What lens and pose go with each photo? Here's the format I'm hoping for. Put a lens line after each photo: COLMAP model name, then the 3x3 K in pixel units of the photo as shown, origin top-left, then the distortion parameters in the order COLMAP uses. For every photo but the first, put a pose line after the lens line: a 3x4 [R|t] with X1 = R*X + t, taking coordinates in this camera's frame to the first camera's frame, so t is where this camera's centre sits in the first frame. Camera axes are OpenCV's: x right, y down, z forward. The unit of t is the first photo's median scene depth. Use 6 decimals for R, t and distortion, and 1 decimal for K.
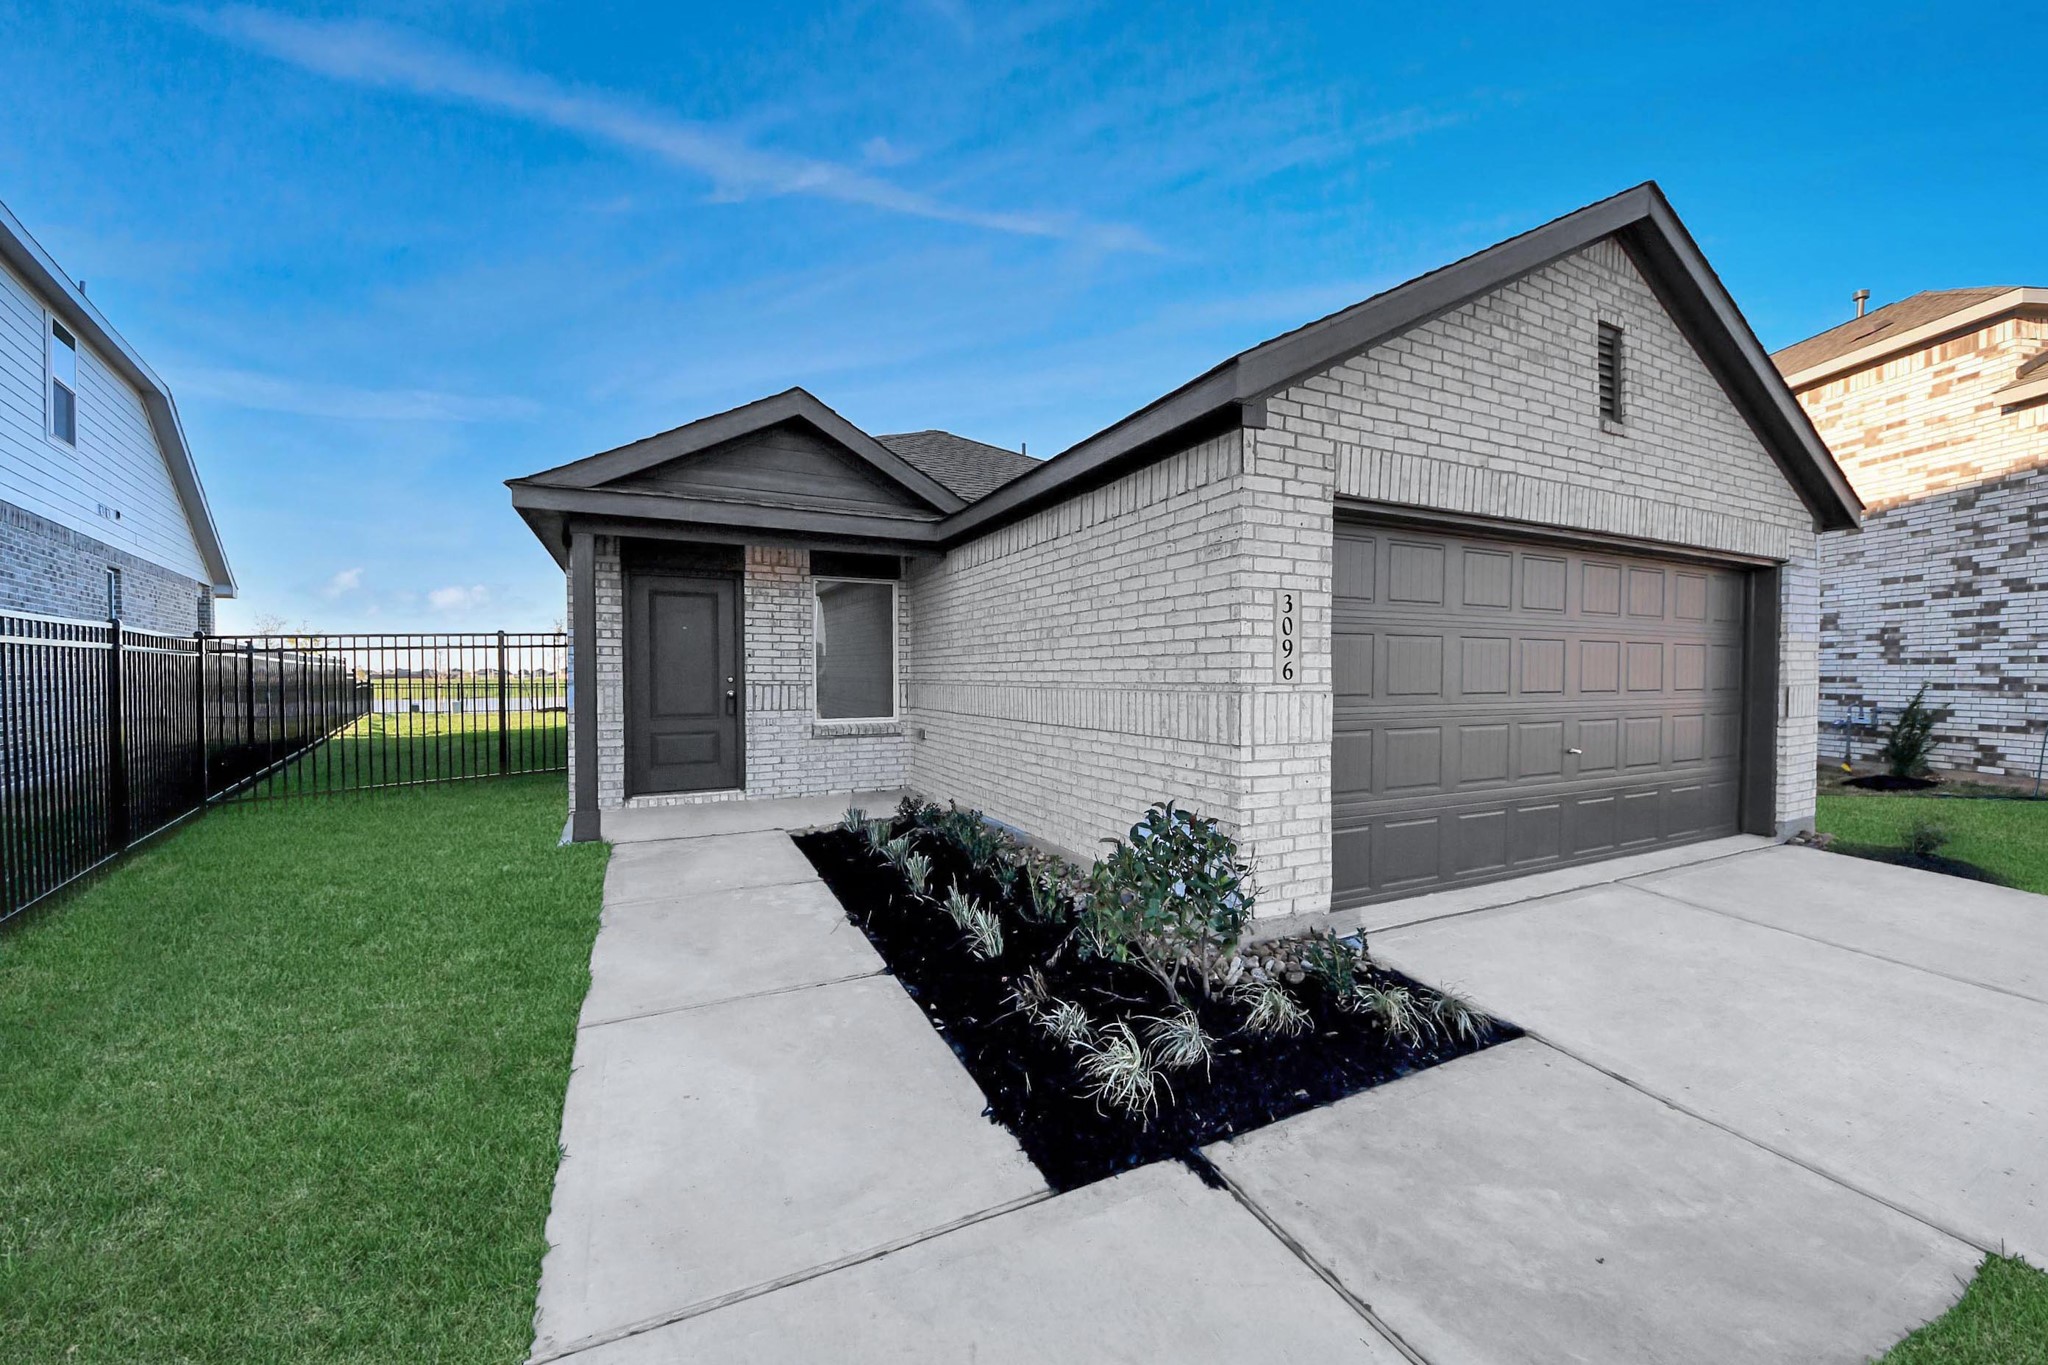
lens RADIAL K [[750.1, 0, 1031.6], [0, 750.1, 692.6], [0, 0, 1]] dist [0.012060, -0.011681]
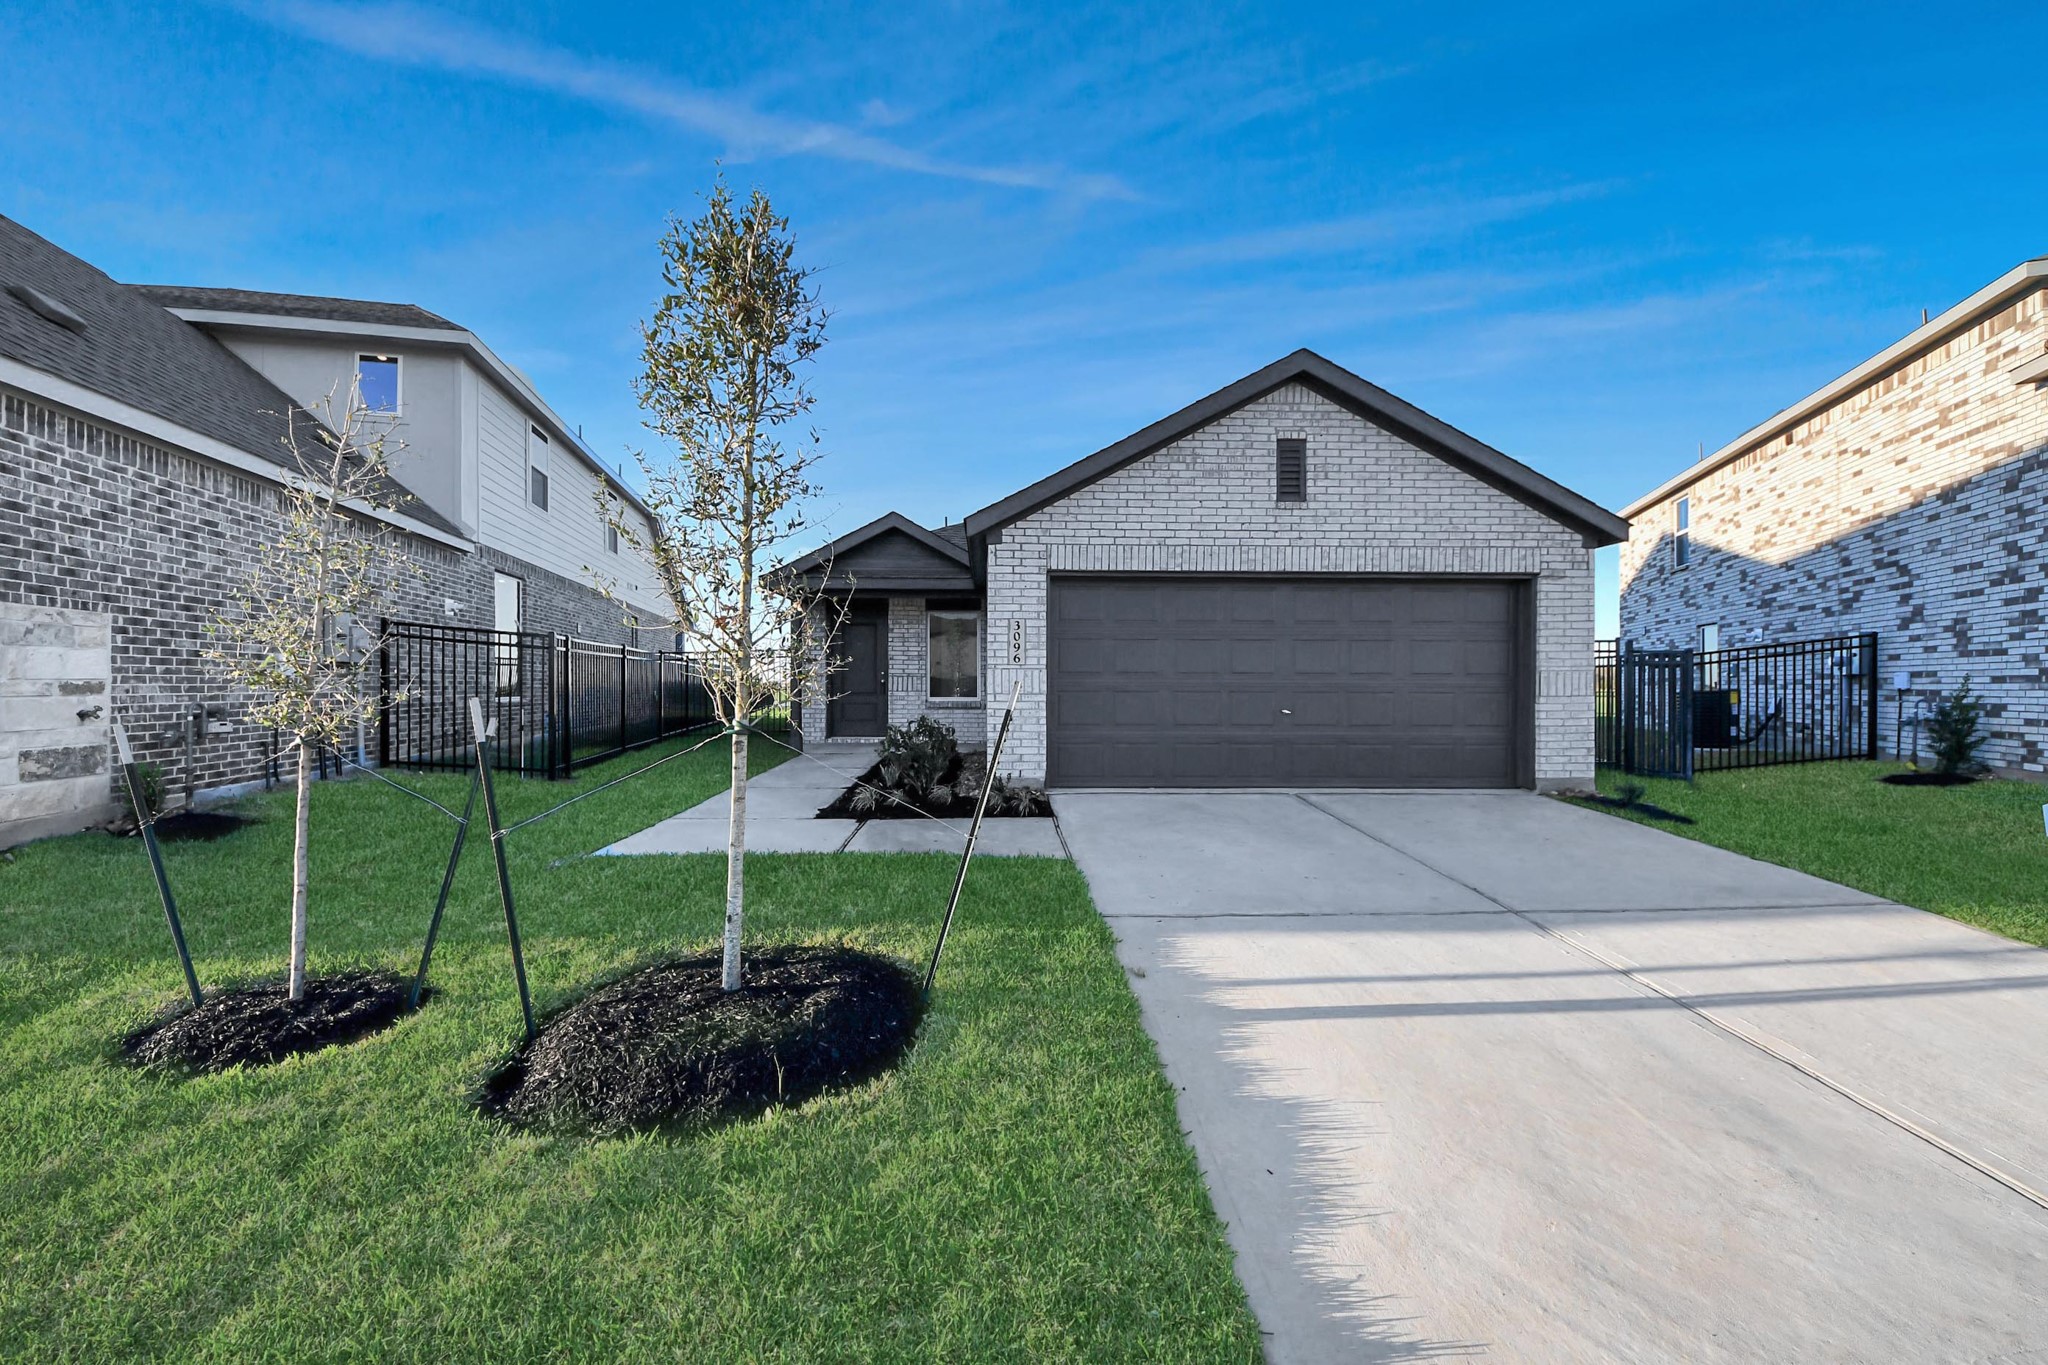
lens RADIAL K [[719.7, 0, 1017.0], [0, 719.7, 685.1], [0, 0, 1]] dist [0.014078, -0.010050]
pose [[0.915550, 0.003337, -0.402190, 0.529954], [-0.013304, 0.999670, -0.021990, 0.041284], [0.401983, 0.025484, 0.915292, -0.375926]]
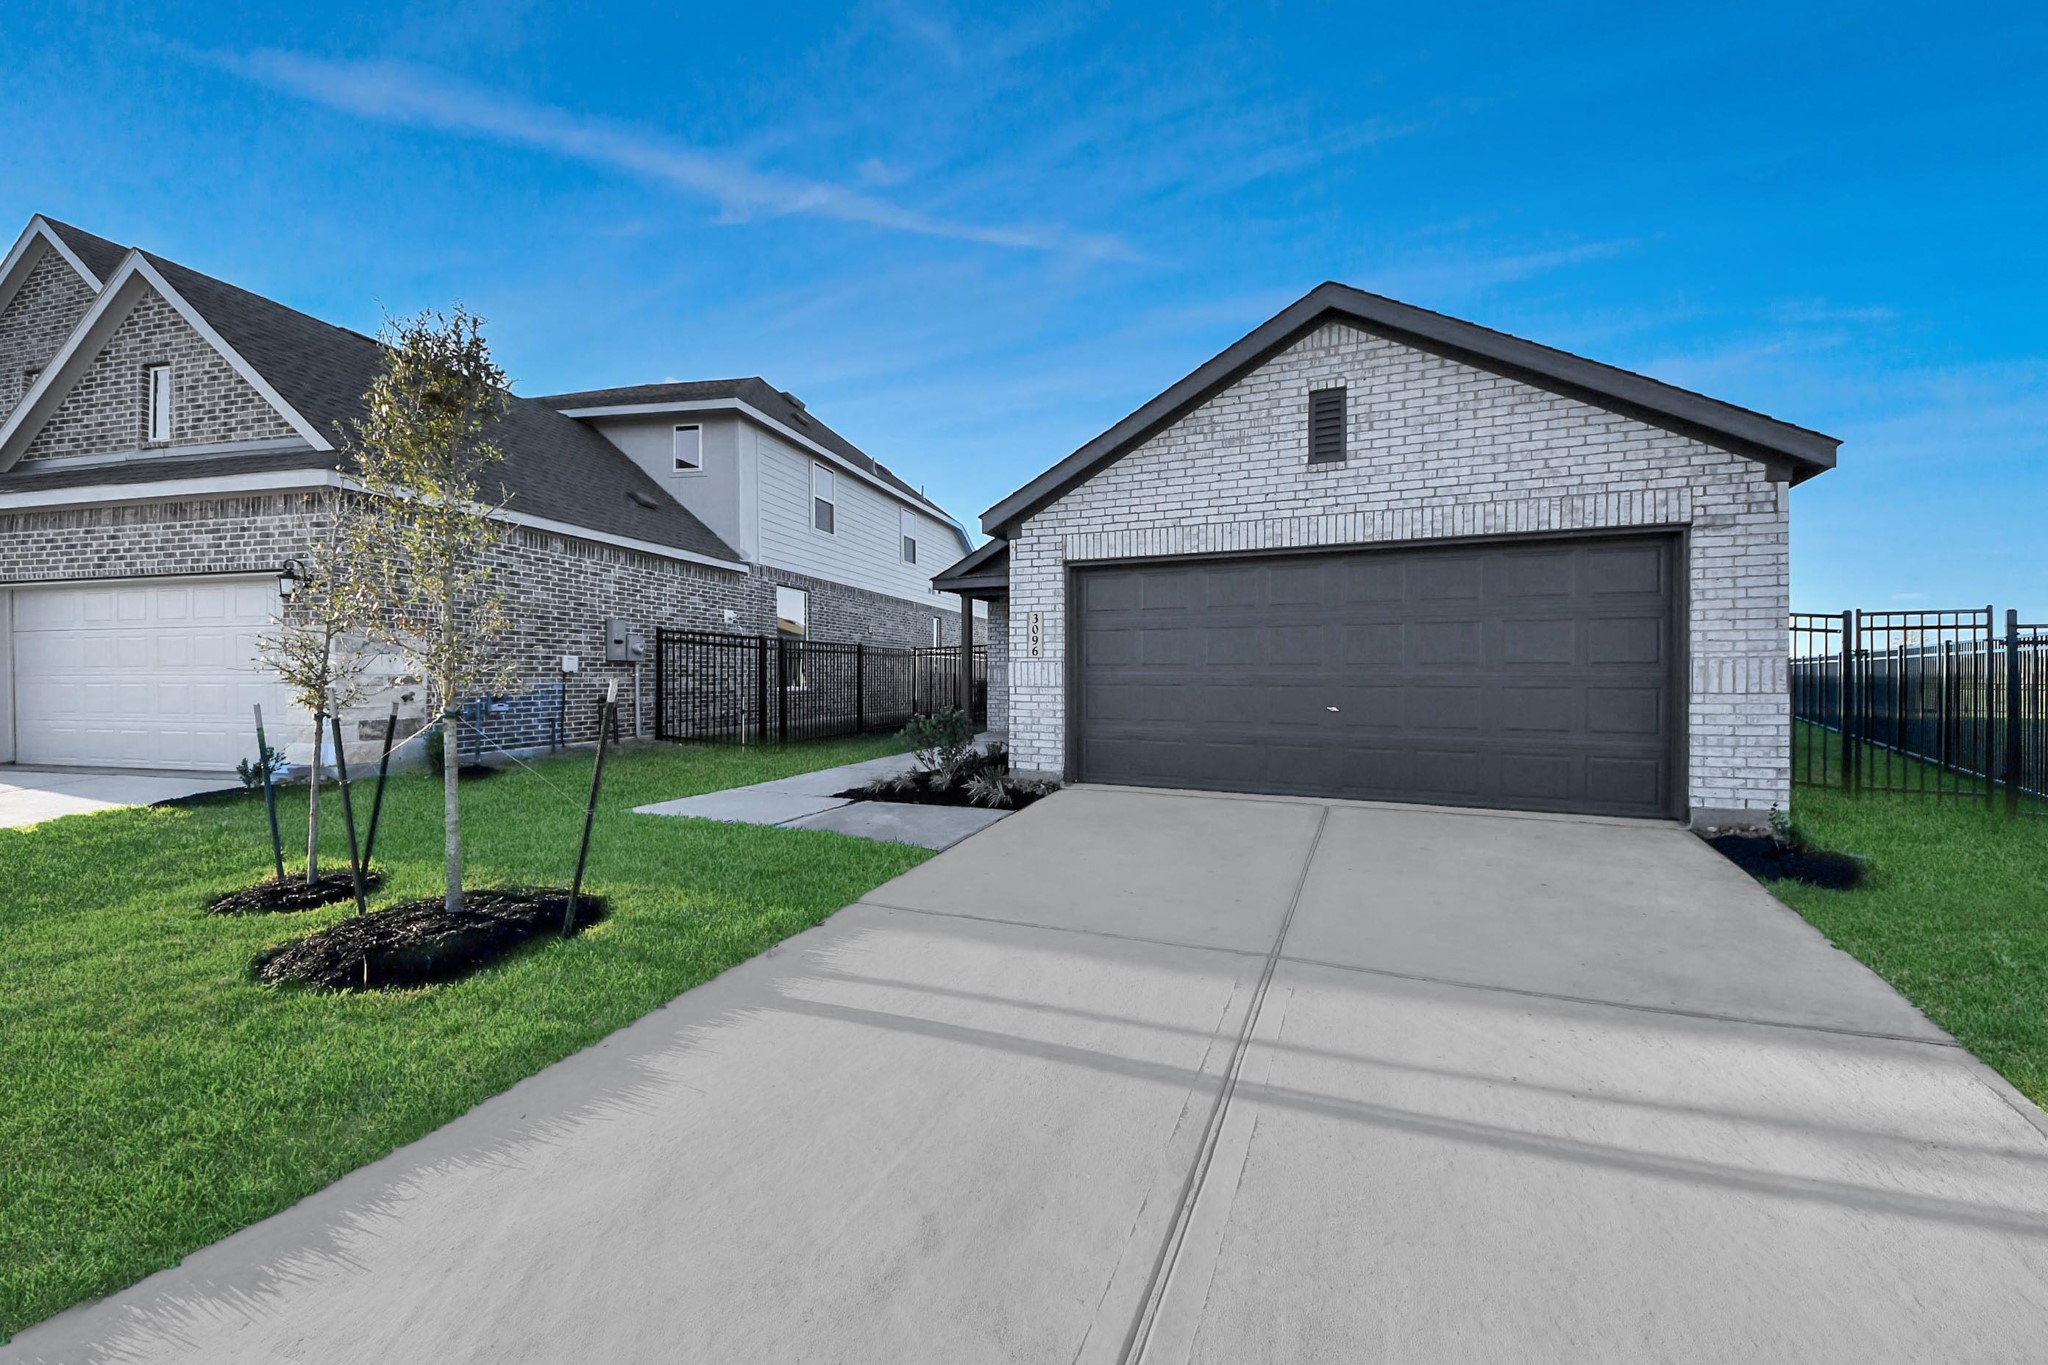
lens RADIAL K [[737.7, 0, 1098.0], [0, 737.7, 680.9], [0, 0, 1]] dist [0.002595, -0.000037]
pose [[0.680450, 0.006887, -0.732762, 0.906959], [-0.019458, 0.999773, -0.008672, 0.031347], [0.732536, 0.020159, 0.680429, -0.117462]]
